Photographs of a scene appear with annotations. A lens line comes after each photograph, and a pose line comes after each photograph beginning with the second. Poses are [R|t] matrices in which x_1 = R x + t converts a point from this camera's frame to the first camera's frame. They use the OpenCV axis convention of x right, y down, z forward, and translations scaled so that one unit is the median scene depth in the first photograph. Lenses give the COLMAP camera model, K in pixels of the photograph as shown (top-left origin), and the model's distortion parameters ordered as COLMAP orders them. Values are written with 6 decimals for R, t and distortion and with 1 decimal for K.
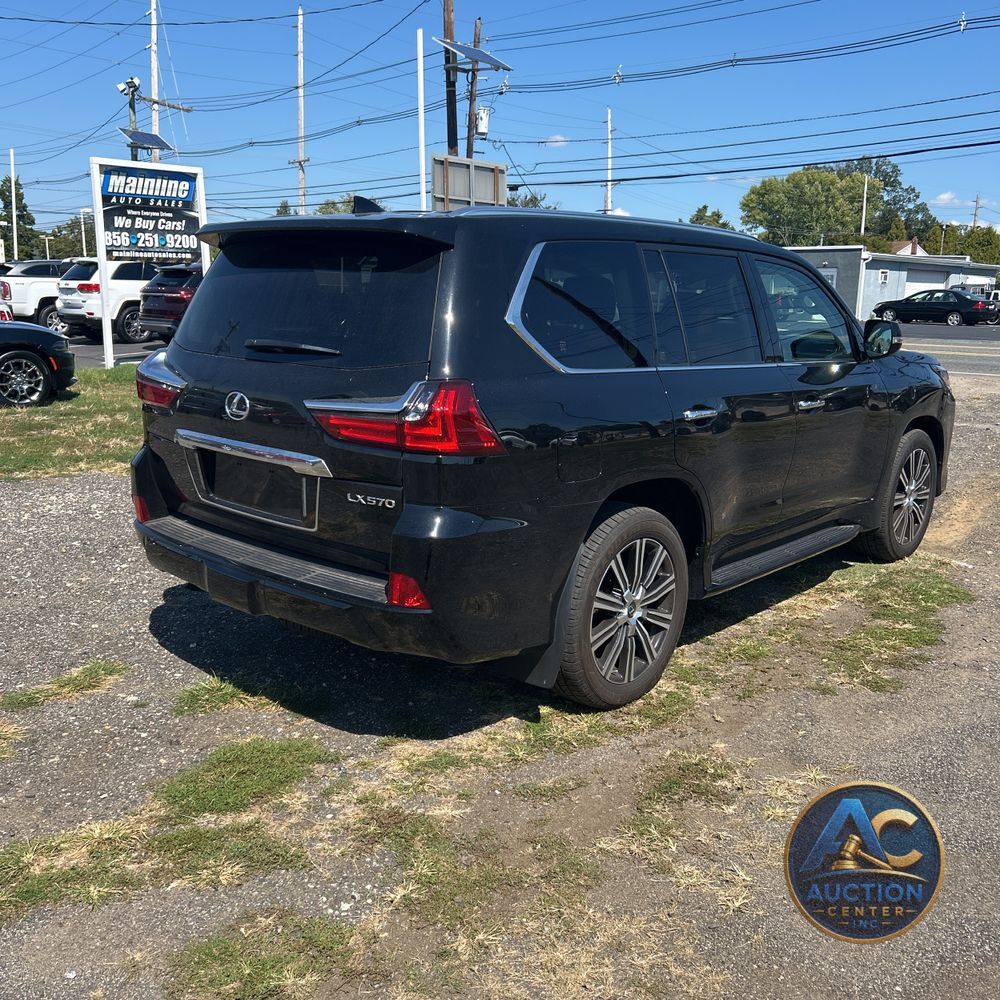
lens RADIAL K [[1007.6, 0, 493.6], [0, 1007.6, 496.1], [0, 0, 1]] dist [0.014311, 0.000000]
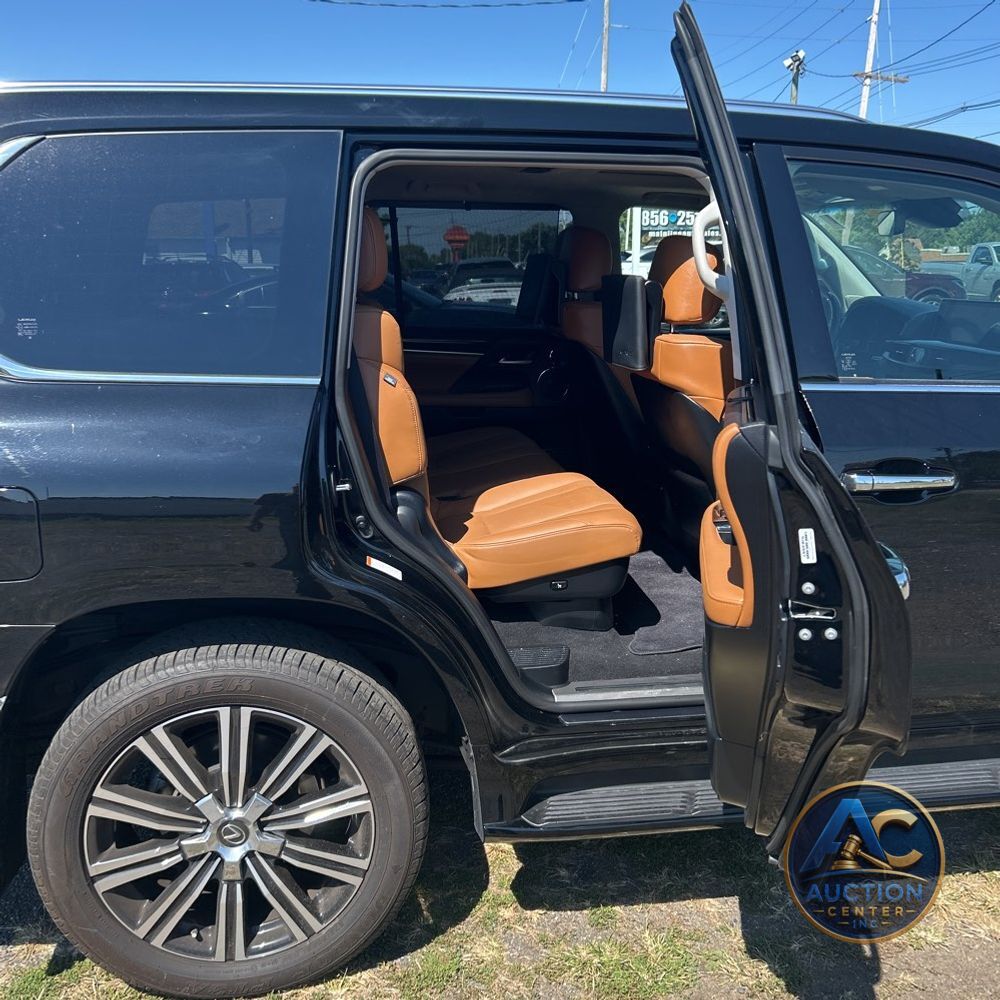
lens RADIAL K [[1007.6, 0, 494.5], [0, 1007.6, 506.9], [0, 0, 1]] dist [0.014311, 0.000000]
pose [[0.775236, 0.129222, -0.618313, 0.139281], [-0.115077, 0.991363, 0.062903, -0.026915], [0.621101, 0.022389, 0.783411, 0.168490]]
